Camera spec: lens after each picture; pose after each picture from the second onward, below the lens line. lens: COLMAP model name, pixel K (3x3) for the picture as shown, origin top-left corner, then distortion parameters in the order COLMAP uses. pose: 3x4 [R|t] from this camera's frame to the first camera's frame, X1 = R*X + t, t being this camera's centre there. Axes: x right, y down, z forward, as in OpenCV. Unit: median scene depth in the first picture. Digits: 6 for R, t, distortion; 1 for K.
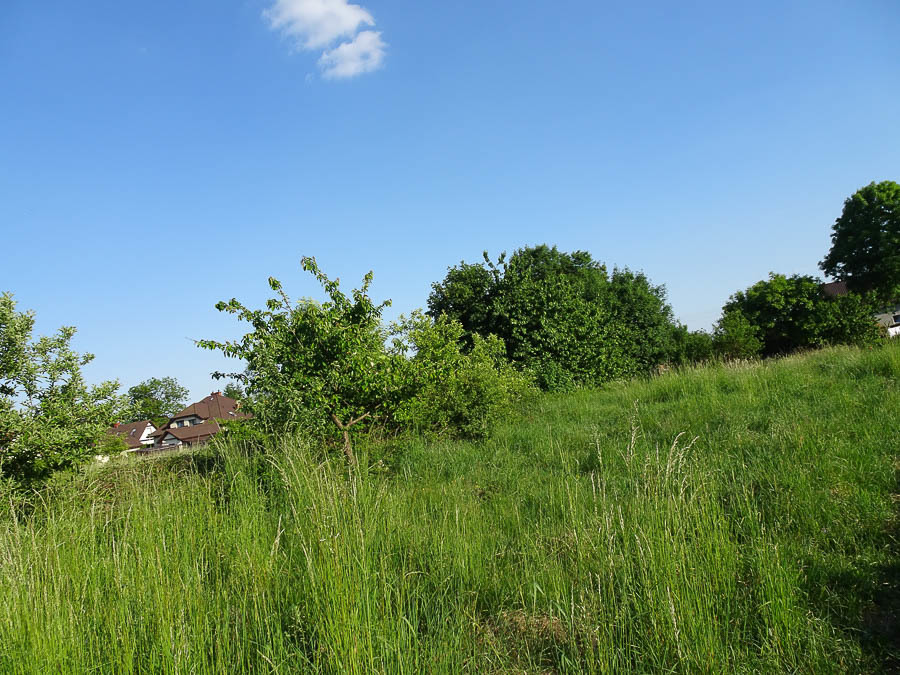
lens RADIAL K [[640.9, 0, 453.2], [0, 640.9, 337.8], [0, 0, 1]] dist [0.012031, -0.005783]
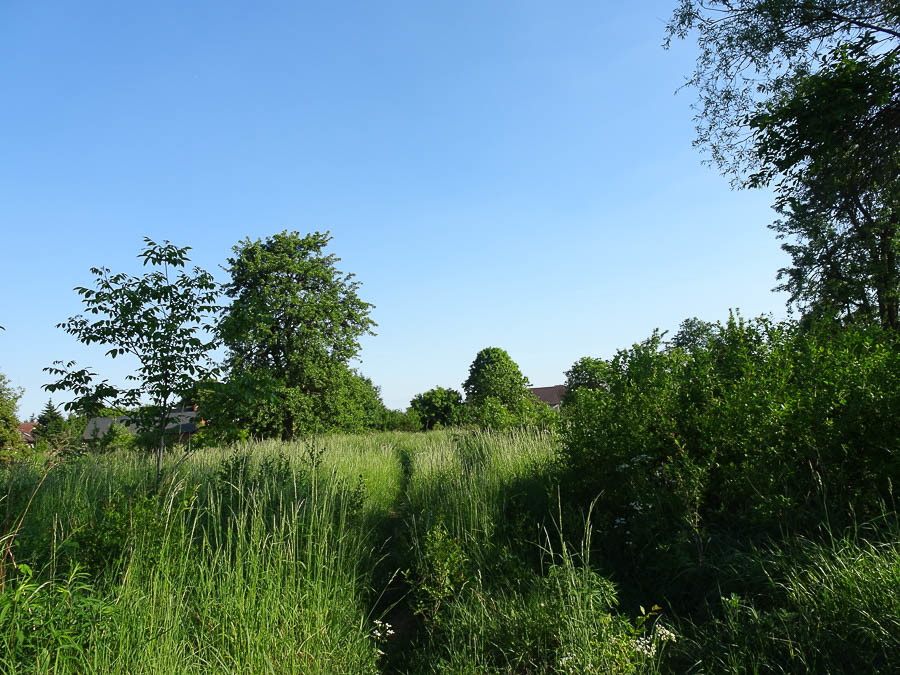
lens RADIAL K [[640.9, 0, 453.0], [0, 640.9, 341.0], [0, 0, 1]] dist [0.012031, -0.005783]
pose [[0.894571, 0.162770, 0.416231, -0.337542], [-0.125749, 0.985366, -0.115073, -0.034284], [-0.428870, 0.050600, 0.901948, -0.932642]]
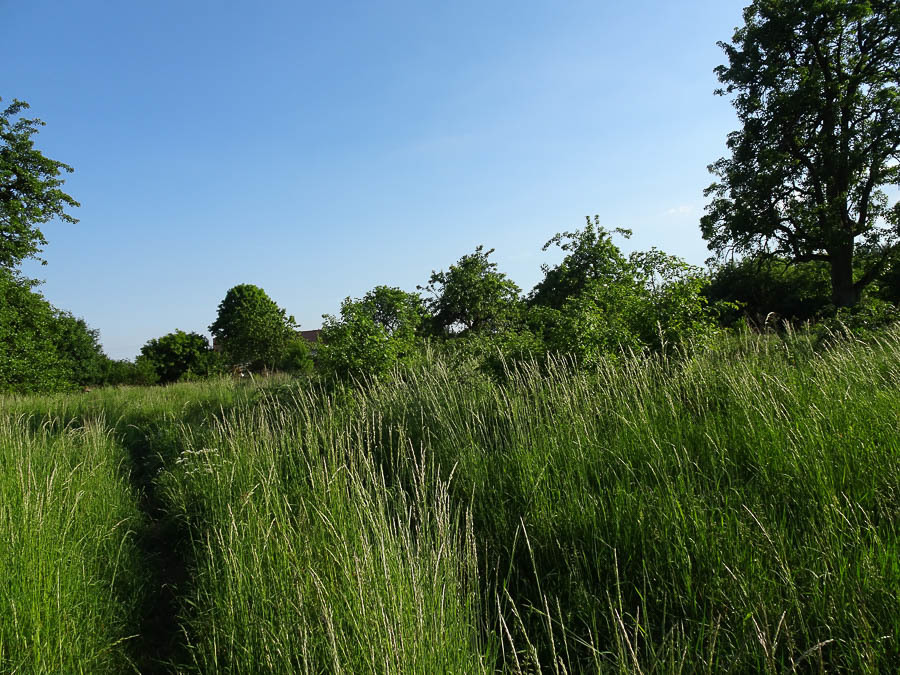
lens RADIAL K [[640.9, 0, 452.5], [0, 640.9, 340.7], [0, 0, 1]] dist [0.012031, -0.005783]
pose [[0.668615, 0.117795, 0.734220, -0.243528], [-0.090278, 0.992929, -0.077090, -0.025807], [-0.738109, -0.014741, 0.674521, -0.691668]]
